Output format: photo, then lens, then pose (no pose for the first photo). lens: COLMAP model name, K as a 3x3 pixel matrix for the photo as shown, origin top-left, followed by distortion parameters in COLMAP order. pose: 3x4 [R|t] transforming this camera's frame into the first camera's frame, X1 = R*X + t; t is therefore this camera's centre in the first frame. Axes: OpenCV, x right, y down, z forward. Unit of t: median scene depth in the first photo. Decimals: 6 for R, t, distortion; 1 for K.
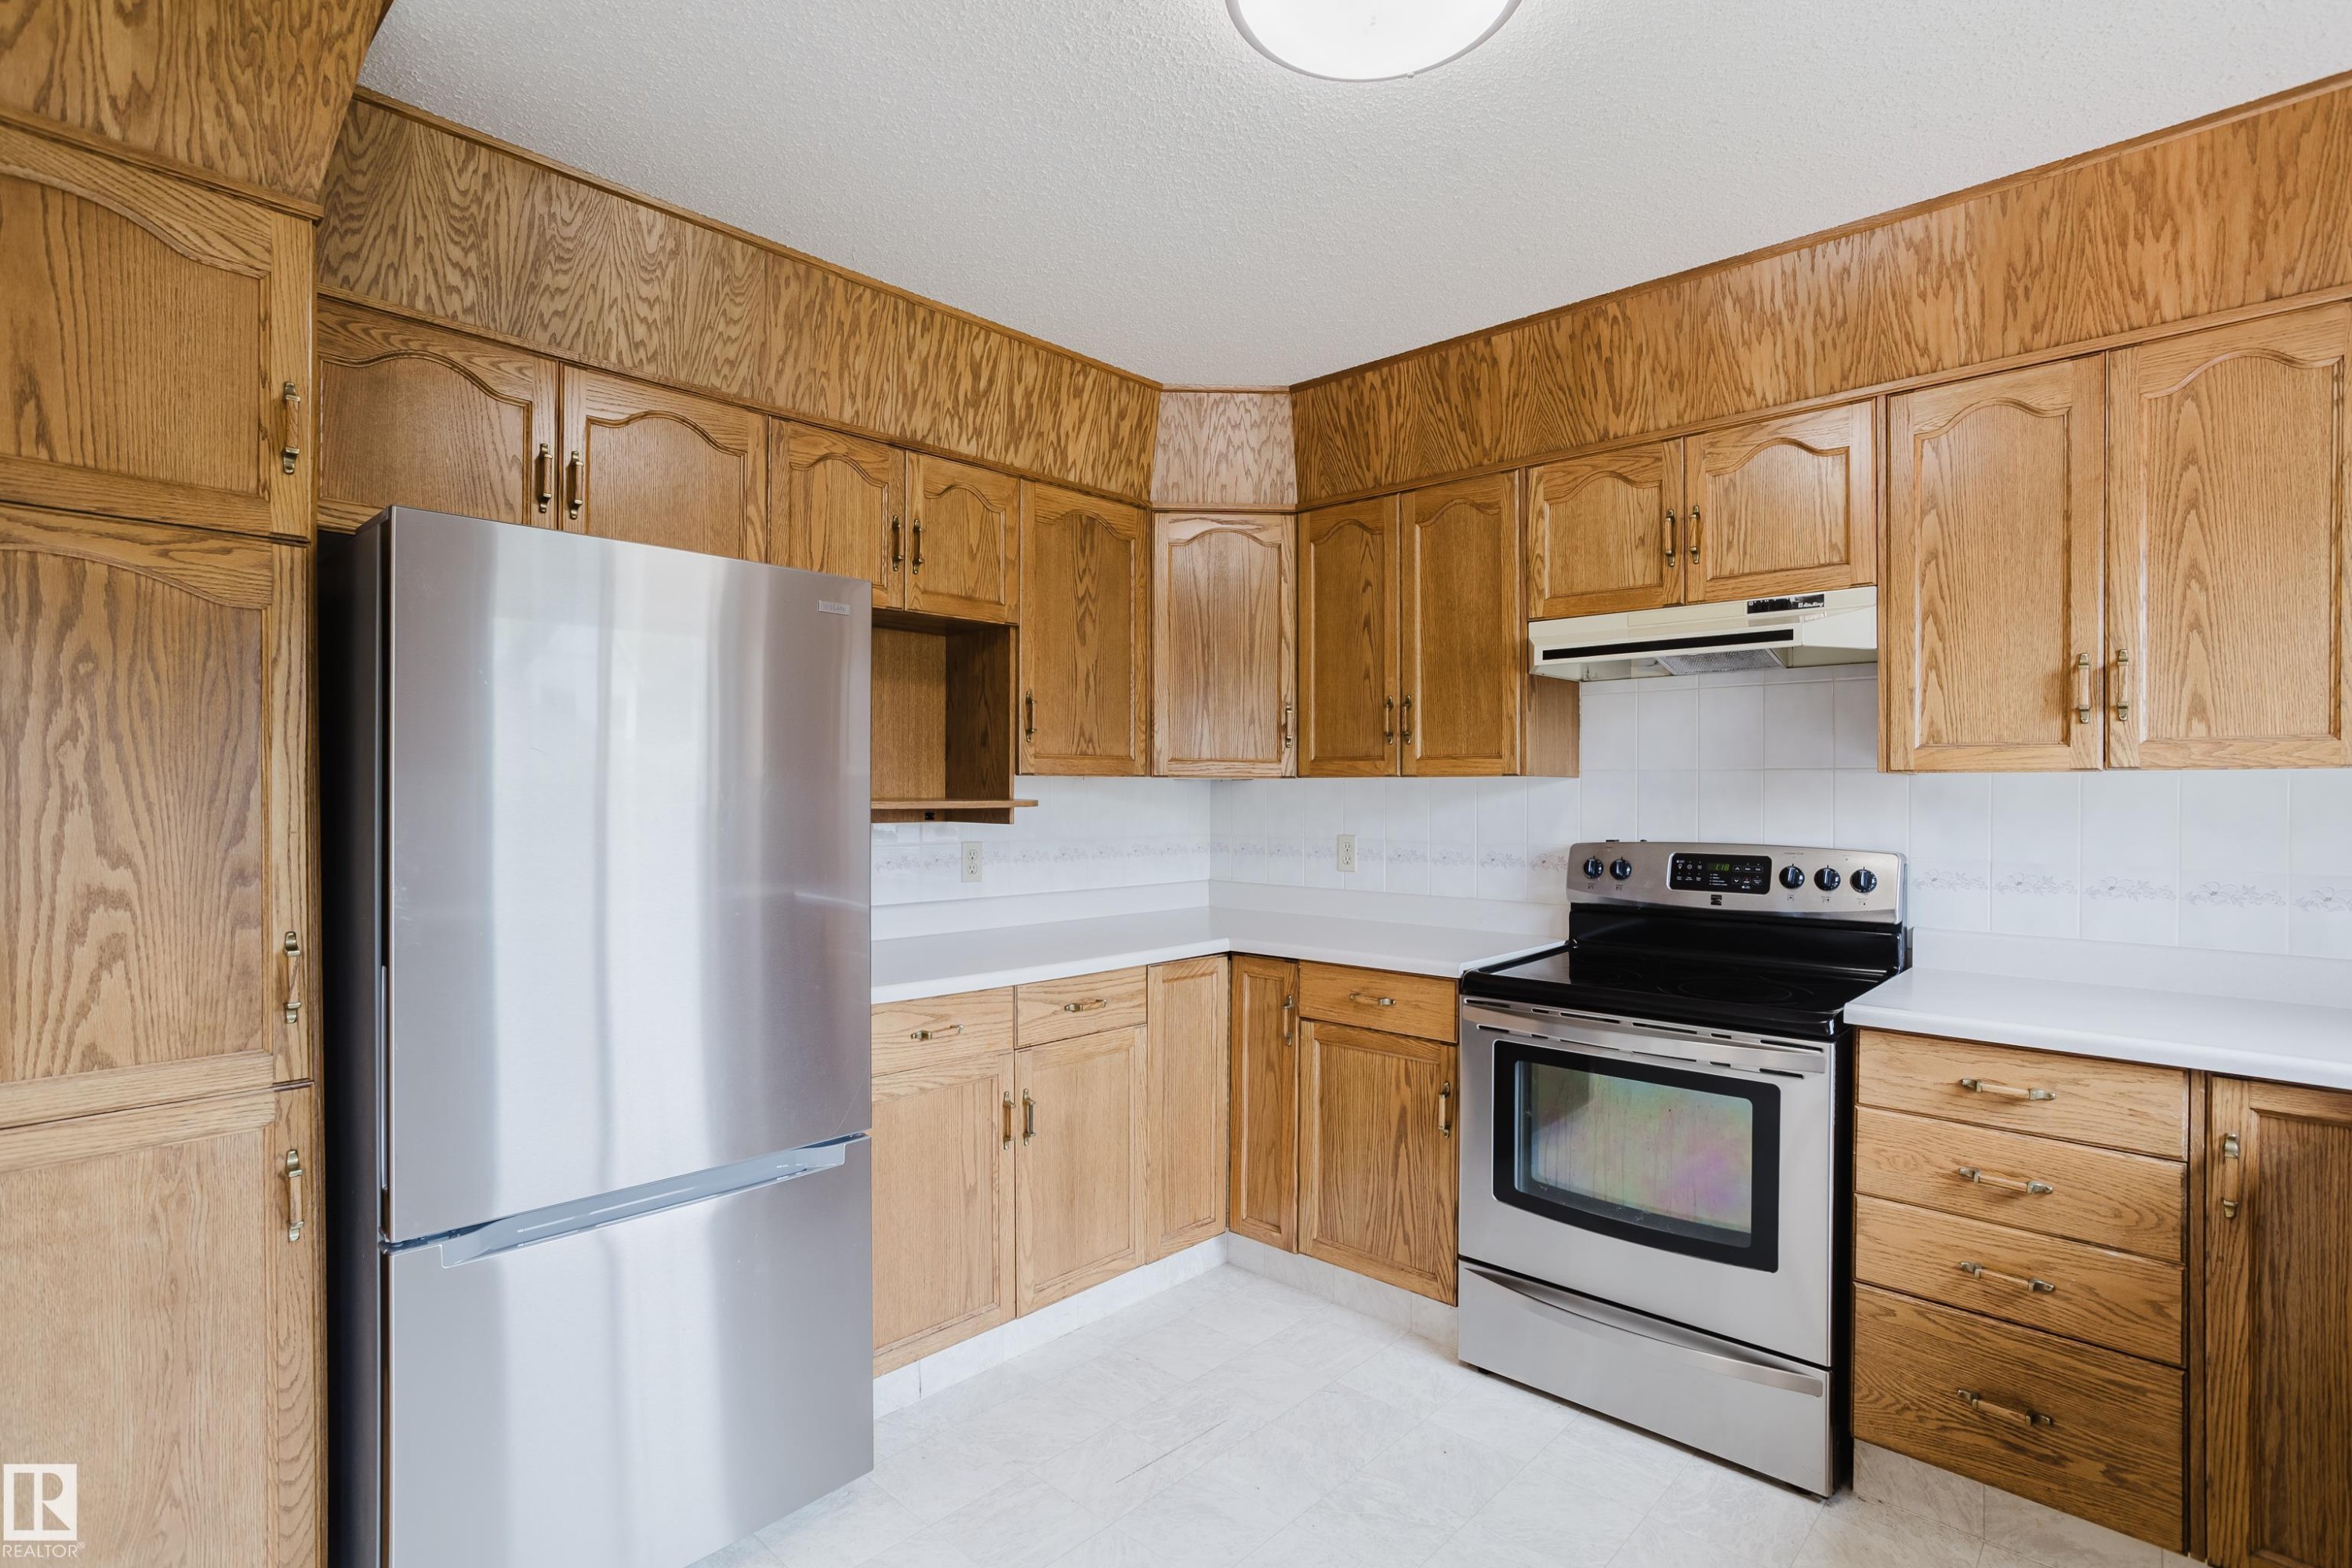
lens RADIAL K [[1117.5, 0, 1176.0], [0, 1117.5, 784.0], [0, 0, 1]] dist [-0.048658, 0.028675]
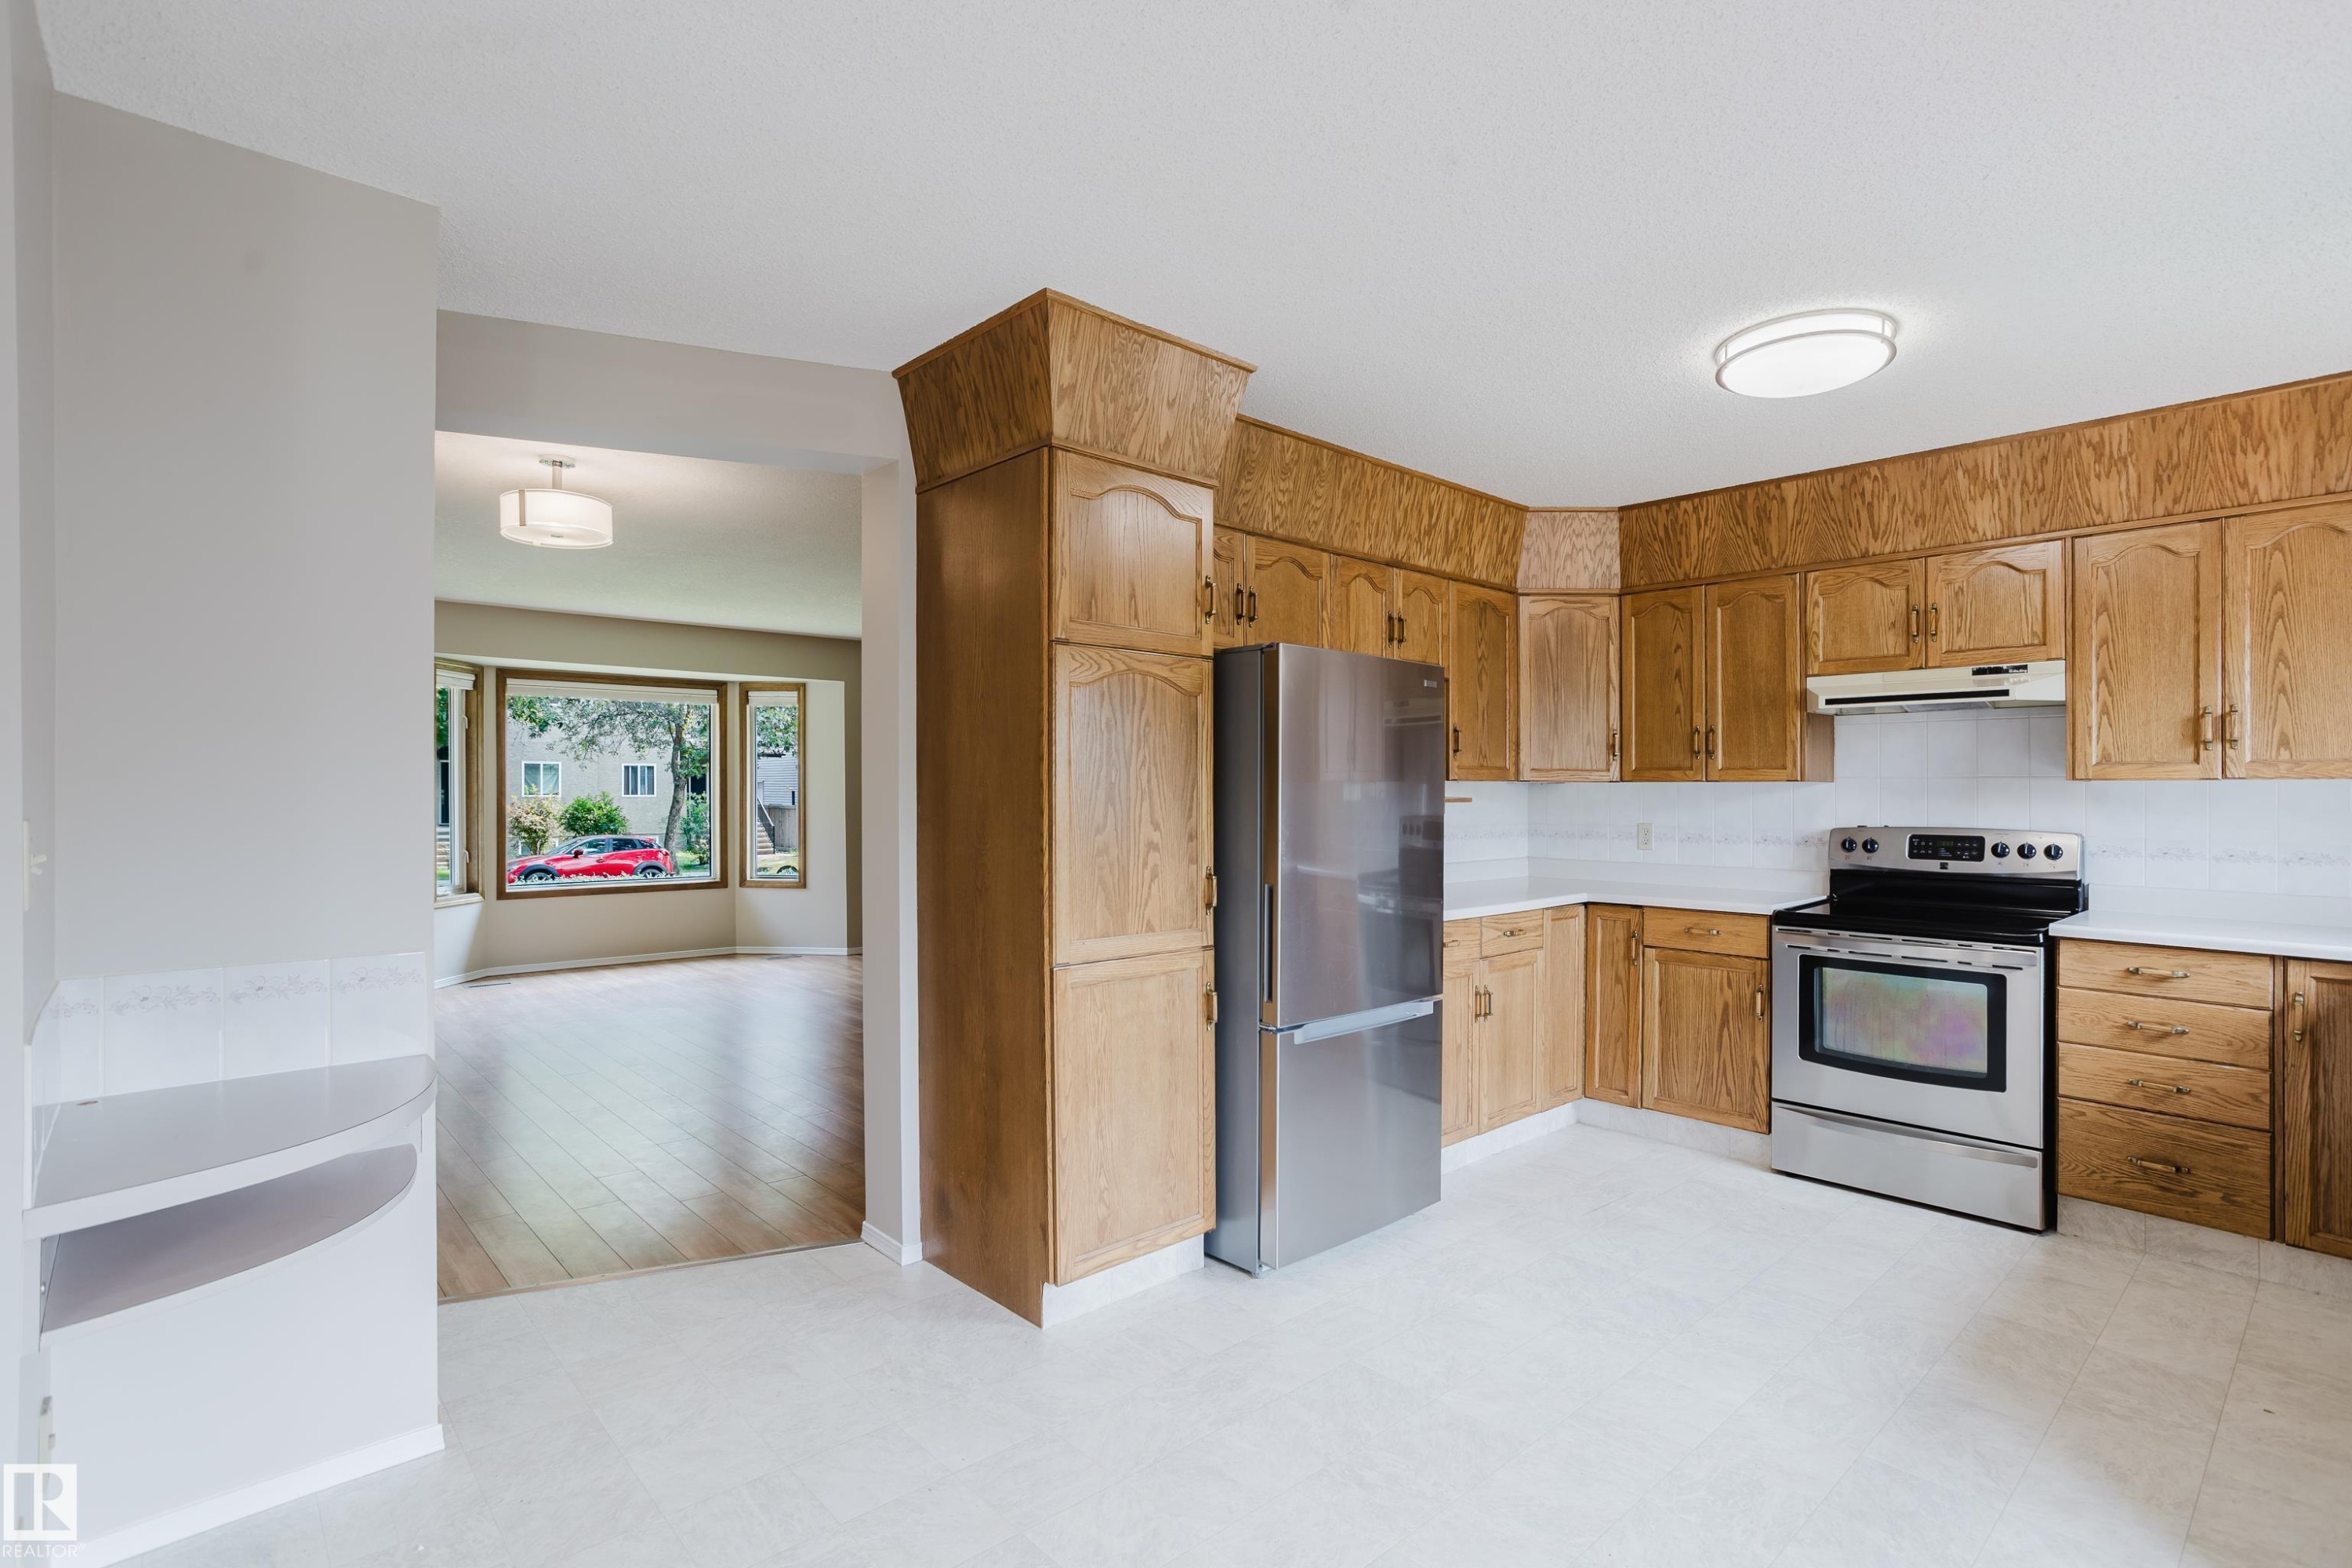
lens RADIAL K [[1124.8, 0, 1175.9], [0, 1124.8, 775.3], [0, 0, 1]] dist [-0.042238, 0.026805]
pose [[0.997411, 0.000548, -0.071904, -0.475921], [-0.001030, 0.999977, -0.006659, -0.005710], [0.071898, 0.006716, 0.997389, -0.613210]]
